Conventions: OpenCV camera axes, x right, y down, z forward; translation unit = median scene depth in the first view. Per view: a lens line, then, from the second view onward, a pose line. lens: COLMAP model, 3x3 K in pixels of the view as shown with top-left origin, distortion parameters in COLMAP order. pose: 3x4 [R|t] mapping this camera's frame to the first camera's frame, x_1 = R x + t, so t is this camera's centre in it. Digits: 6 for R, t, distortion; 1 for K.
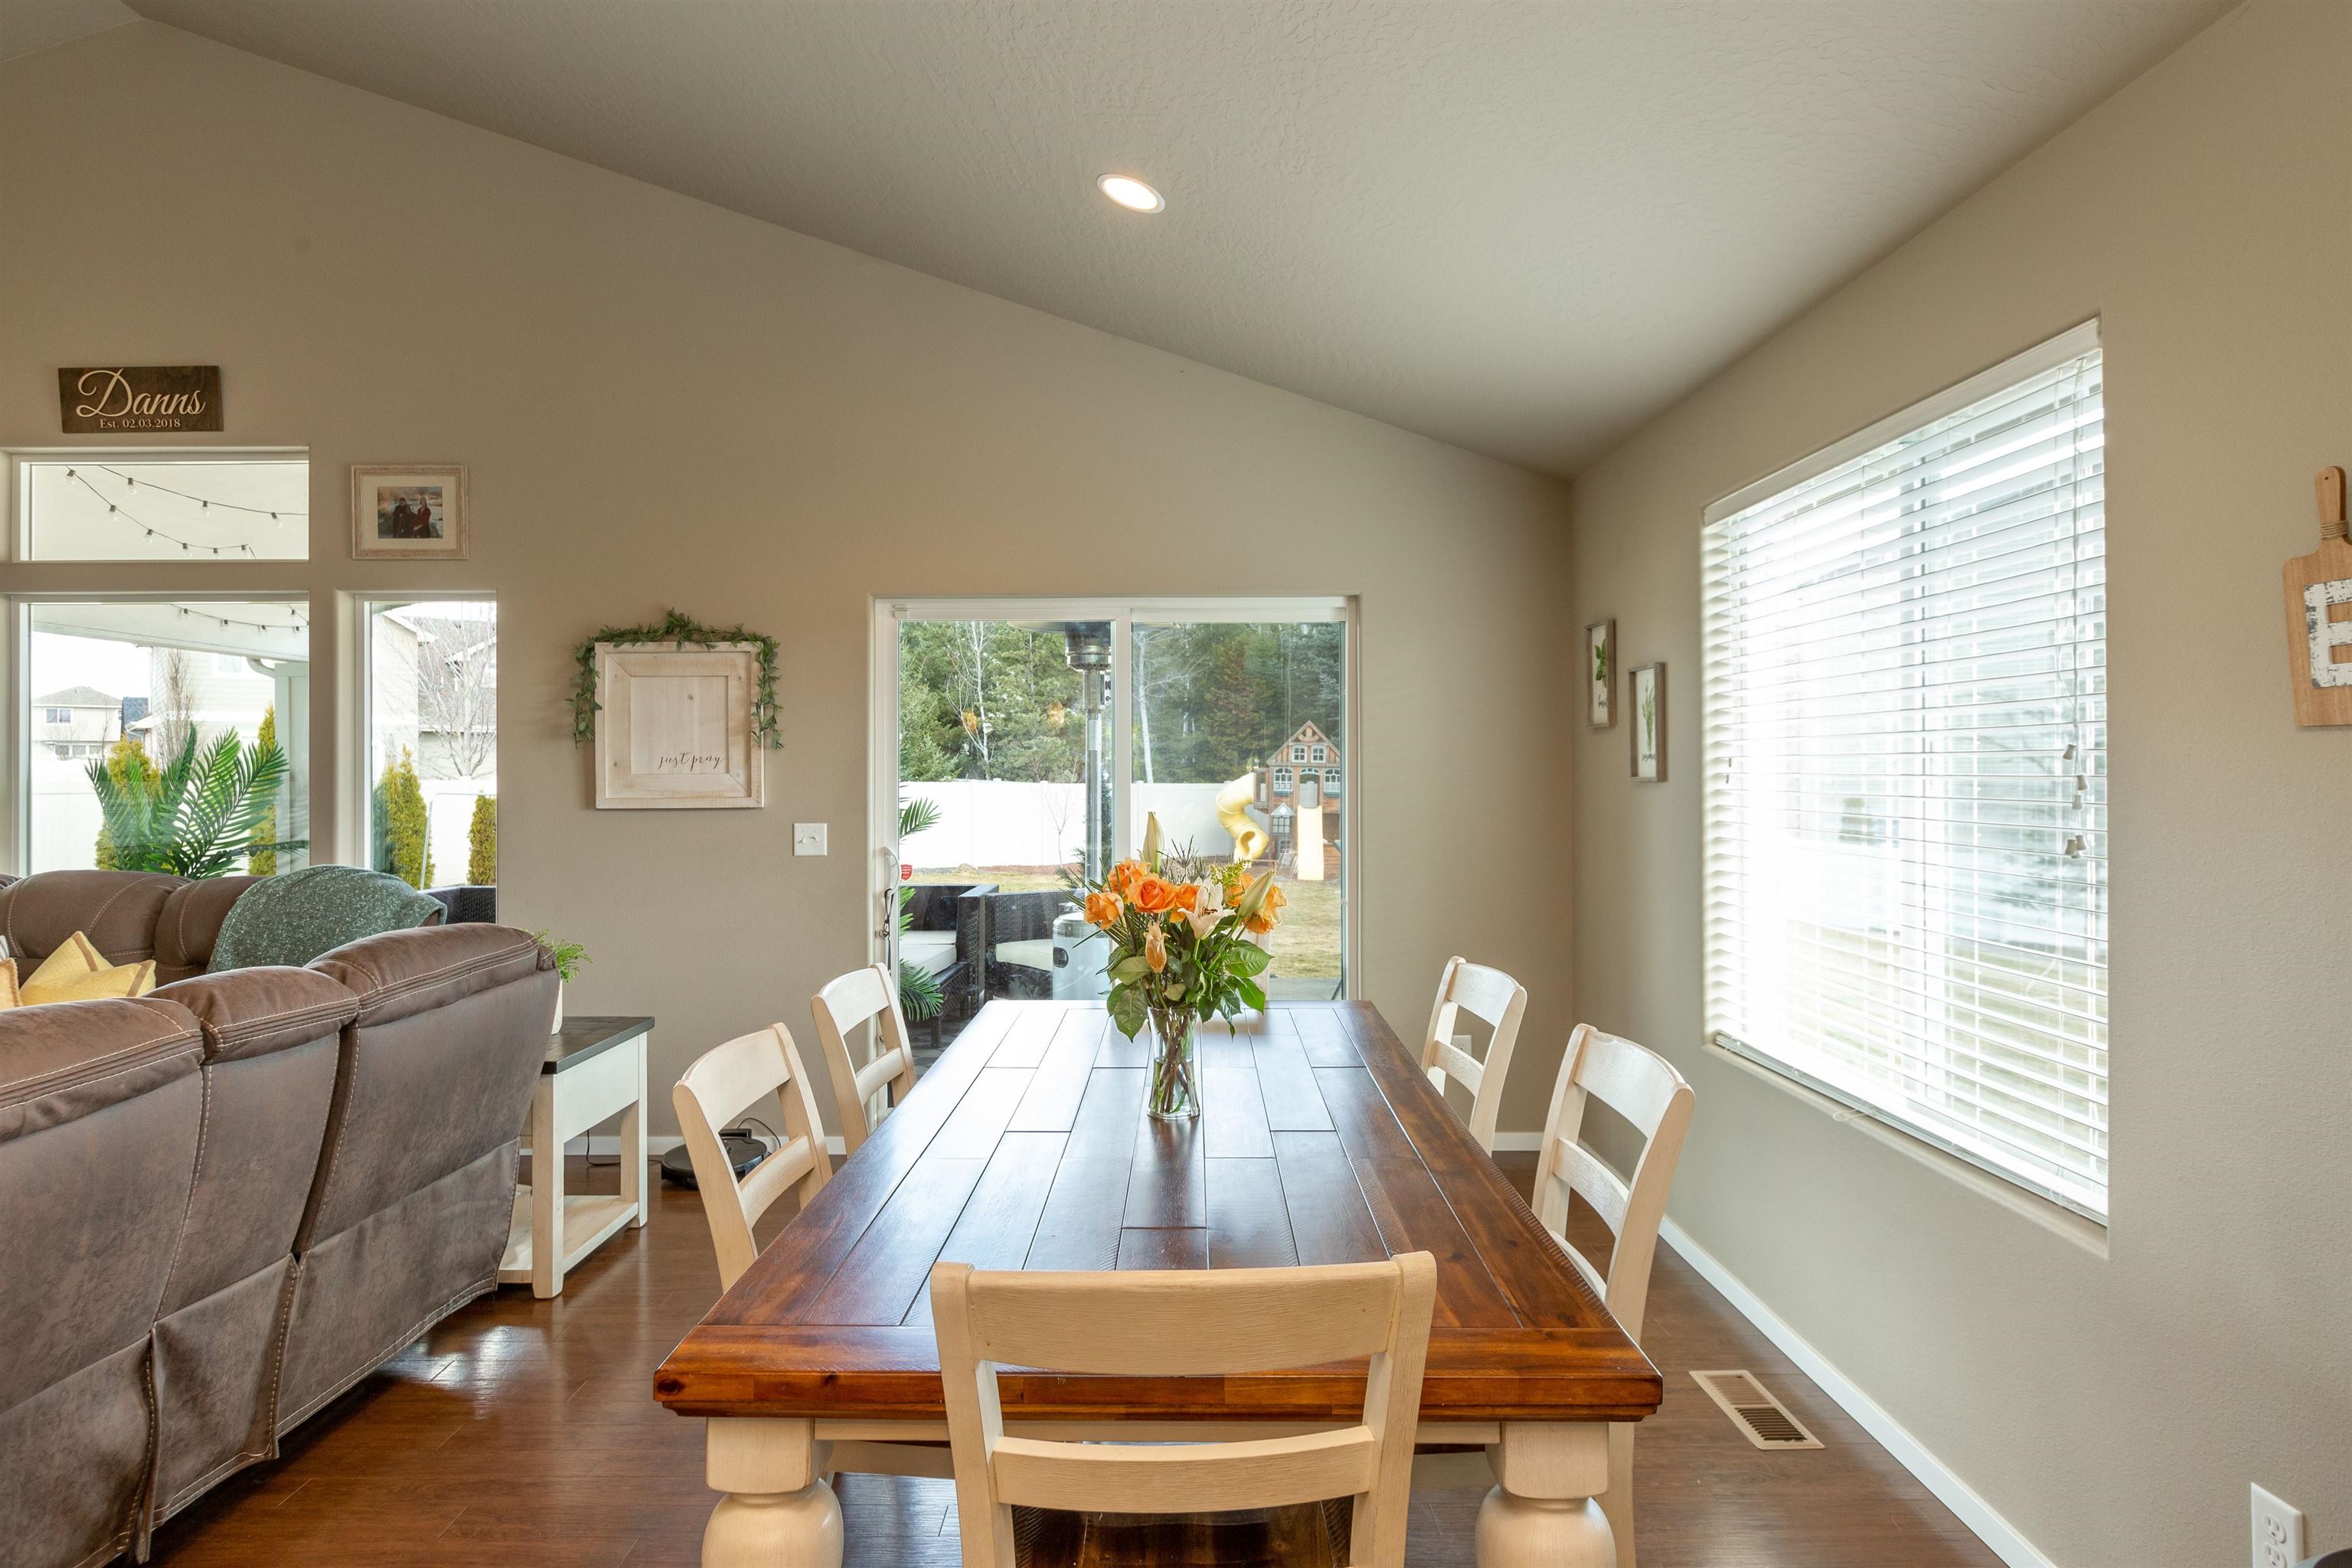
lens RADIAL K [[1265.1, 0, 1159.0], [0, 1265.1, 766.8], [0, 0, 1]] dist [-0.000270, -0.000639]
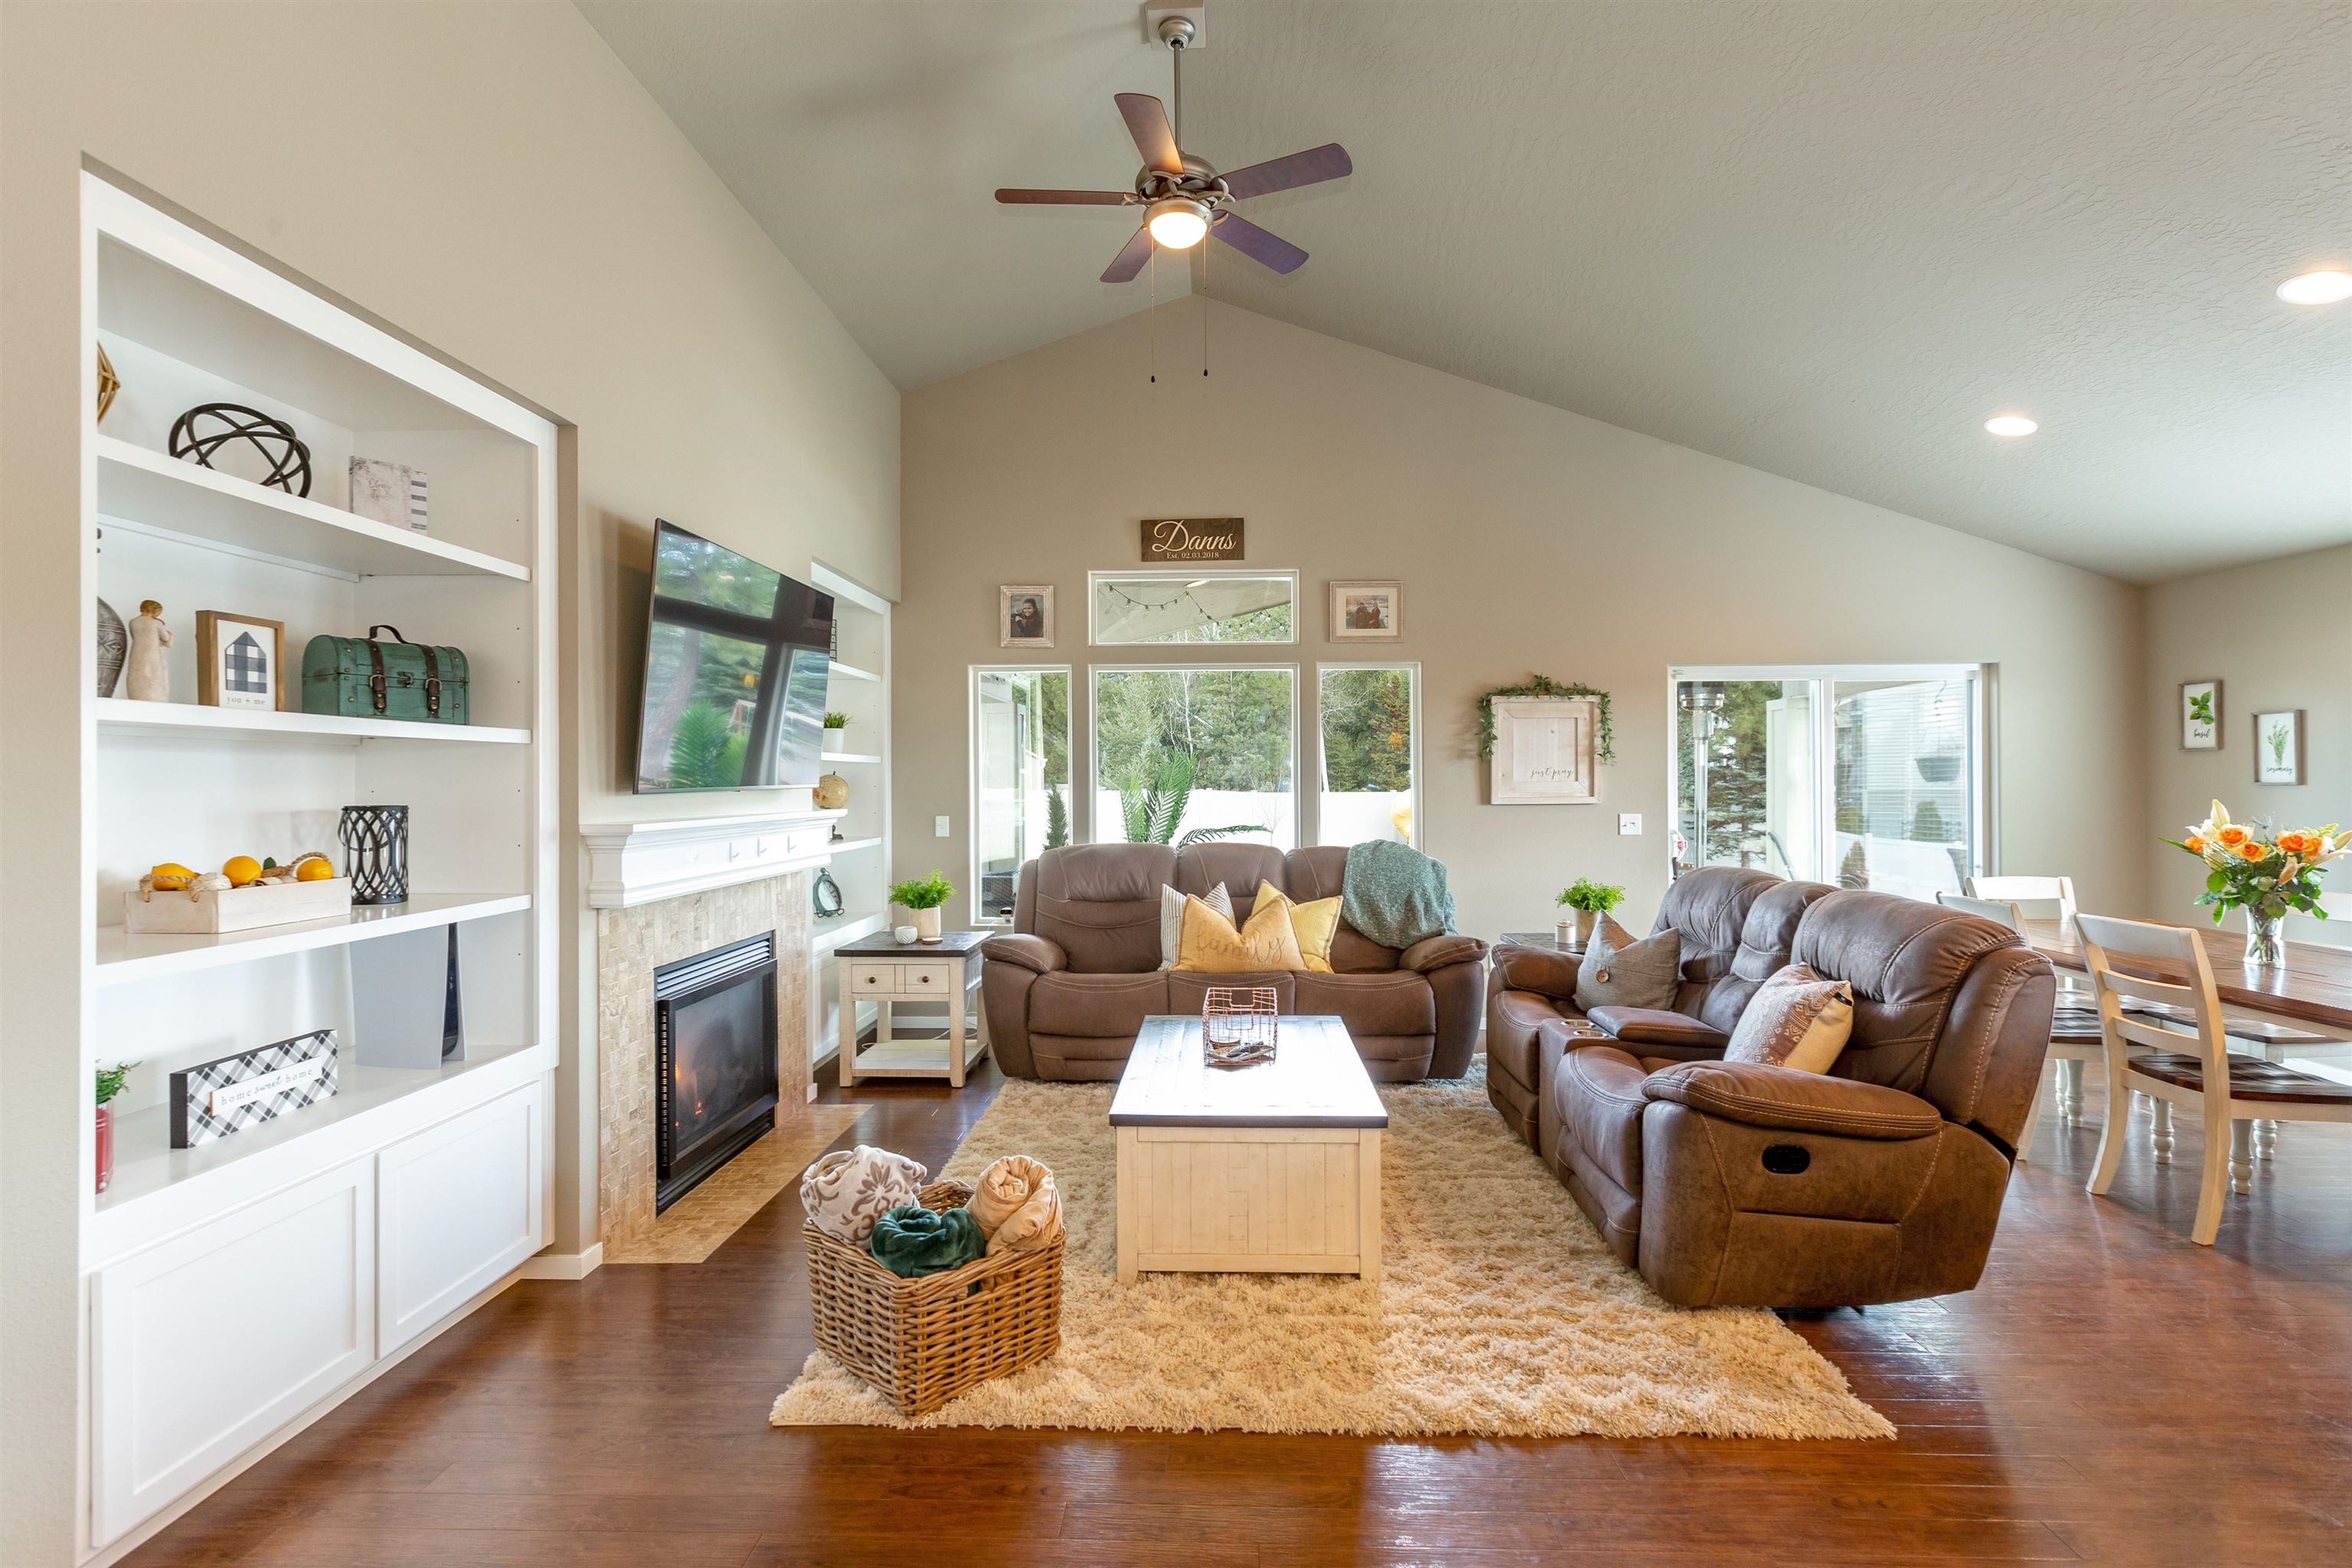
lens RADIAL K [[1076.2, 0, 1177.9], [0, 1076.2, 778.7], [0, 0, 1]] dist [0.000748, 0.000089]
pose [[0.999509, -0.001402, -0.031304, -0.830037], [0.001383, 0.999999, -0.000630, 0.002326], [0.031305, 0.000586, 0.999510, -0.334736]]
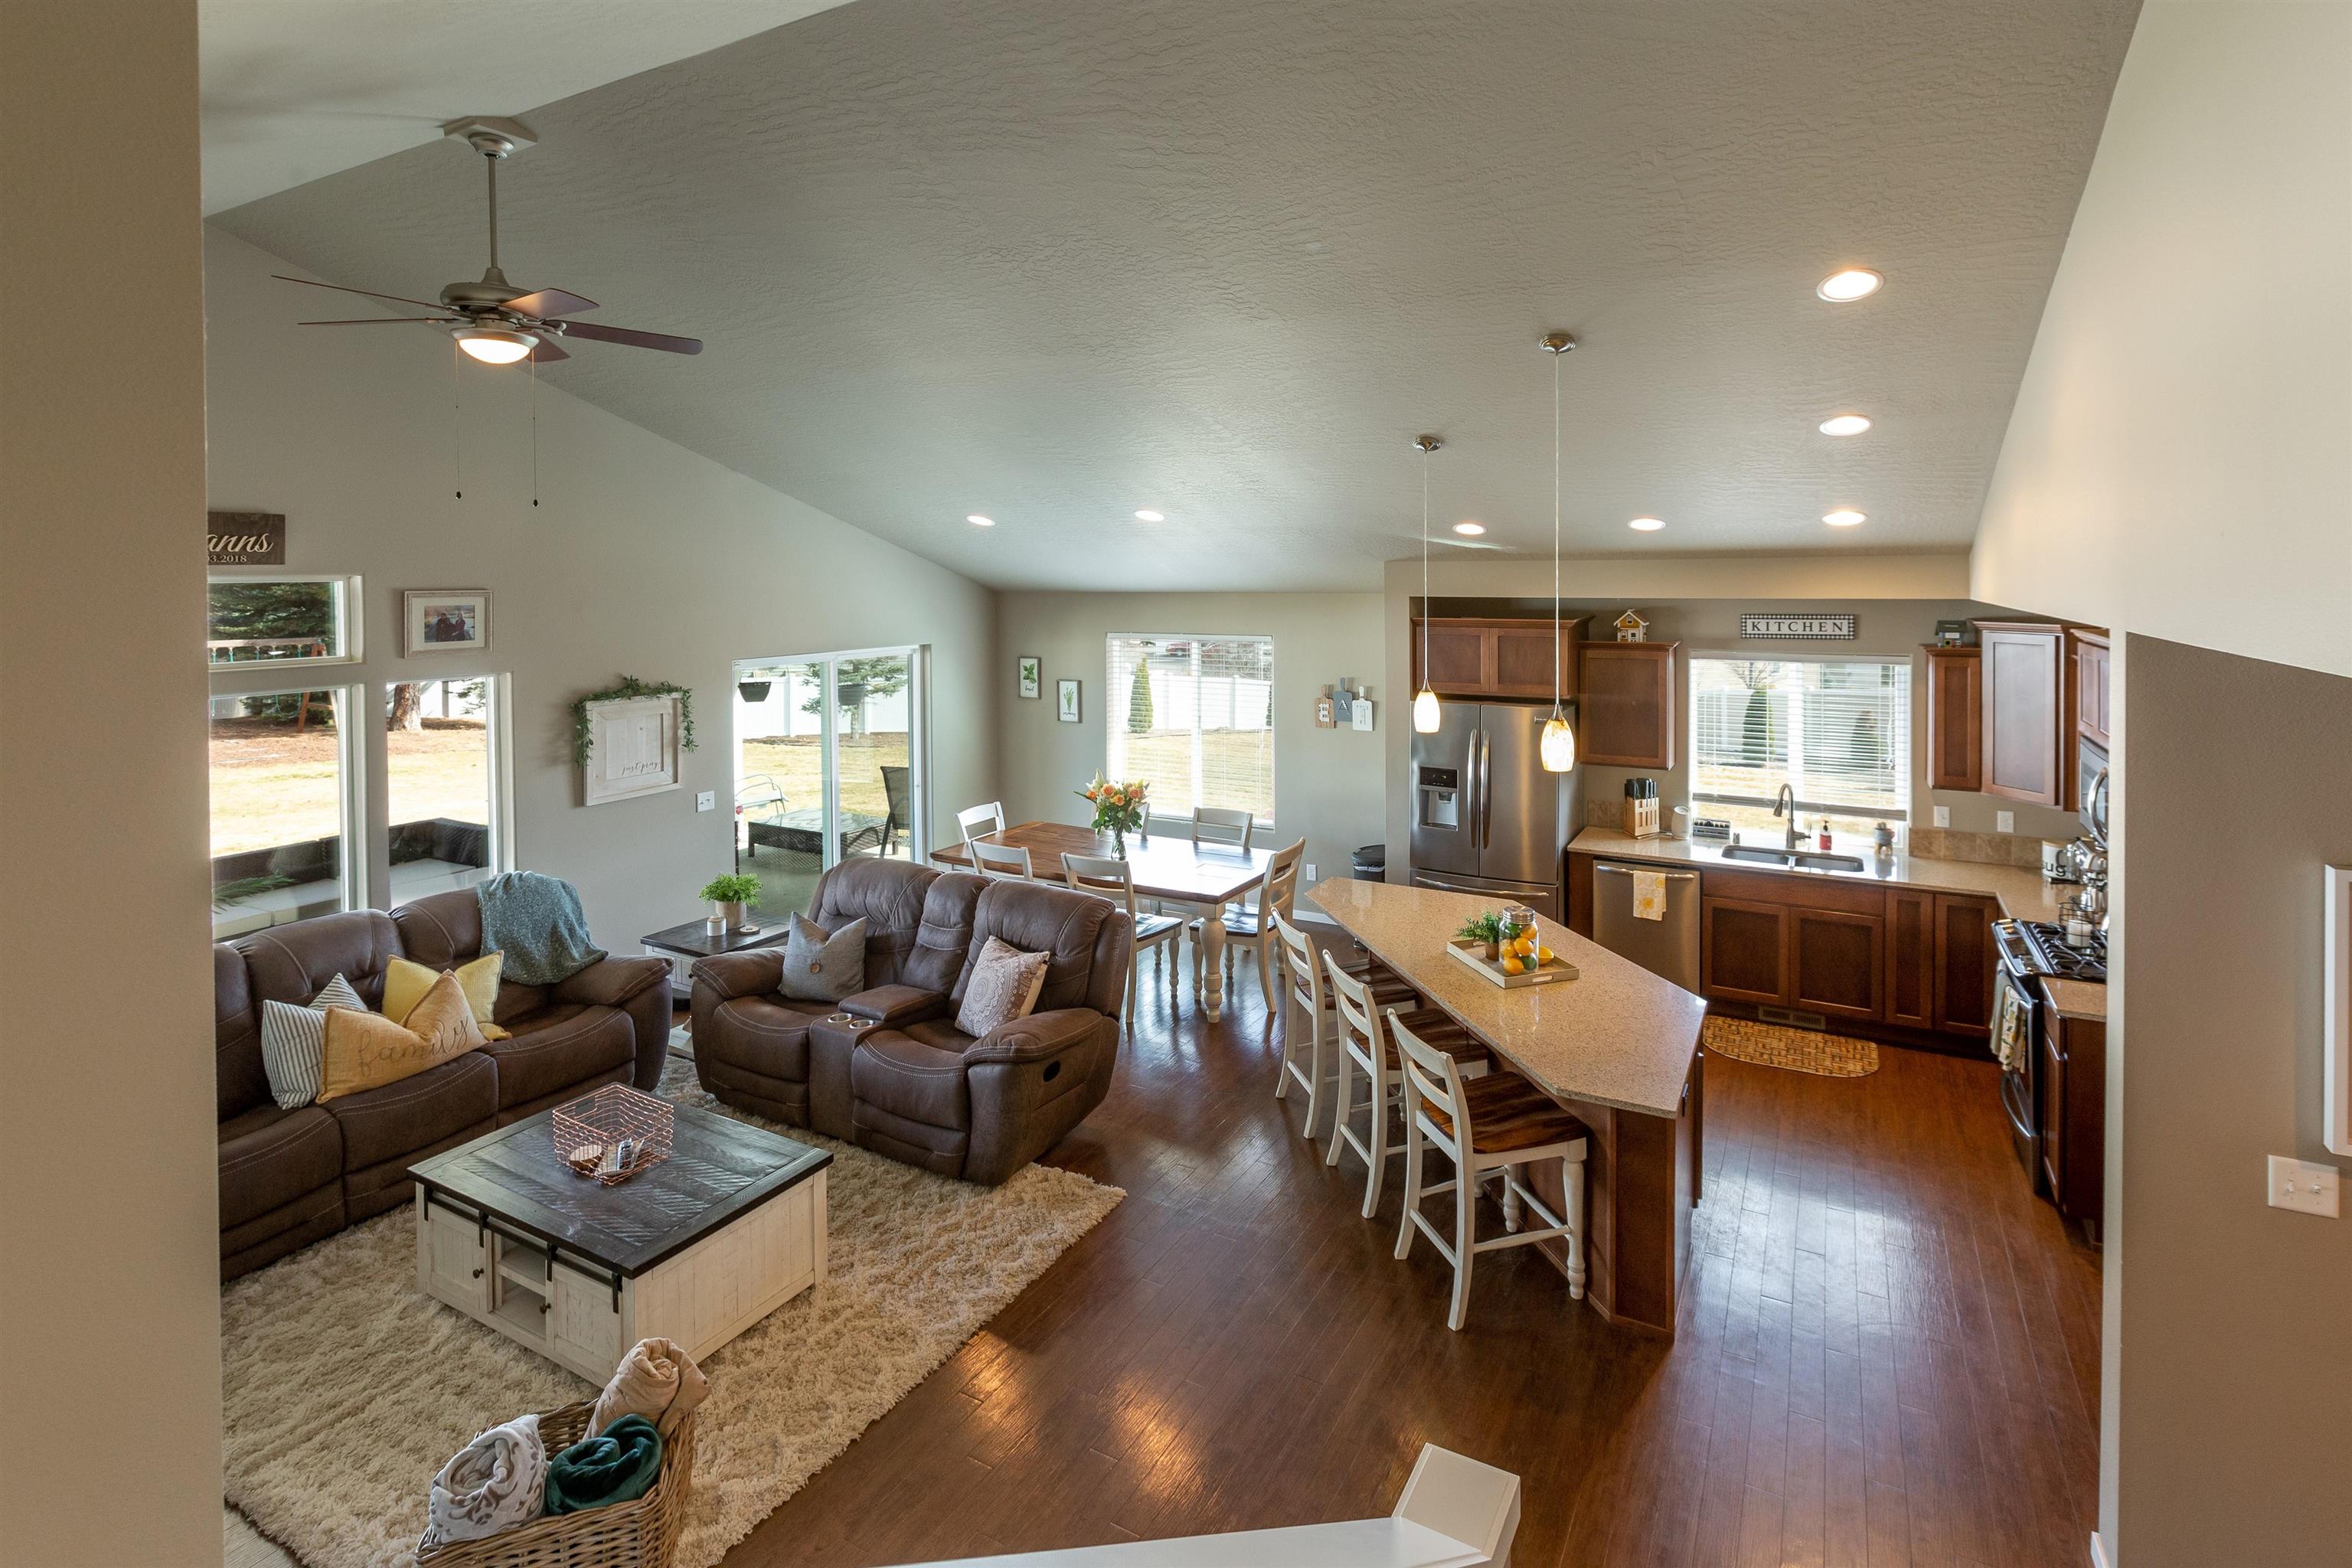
lens RADIAL K [[1117.9, 0, 1264.6], [0, 1117.9, 615.6], [0, 0, 1]] dist [0.003909, -0.000551]
pose [[0.451932, -0.025284, 0.891694, -1.367460], [0.002140, 0.999626, 0.027260, -0.252266], [-0.892050, -0.010411, 0.451817, -0.387232]]
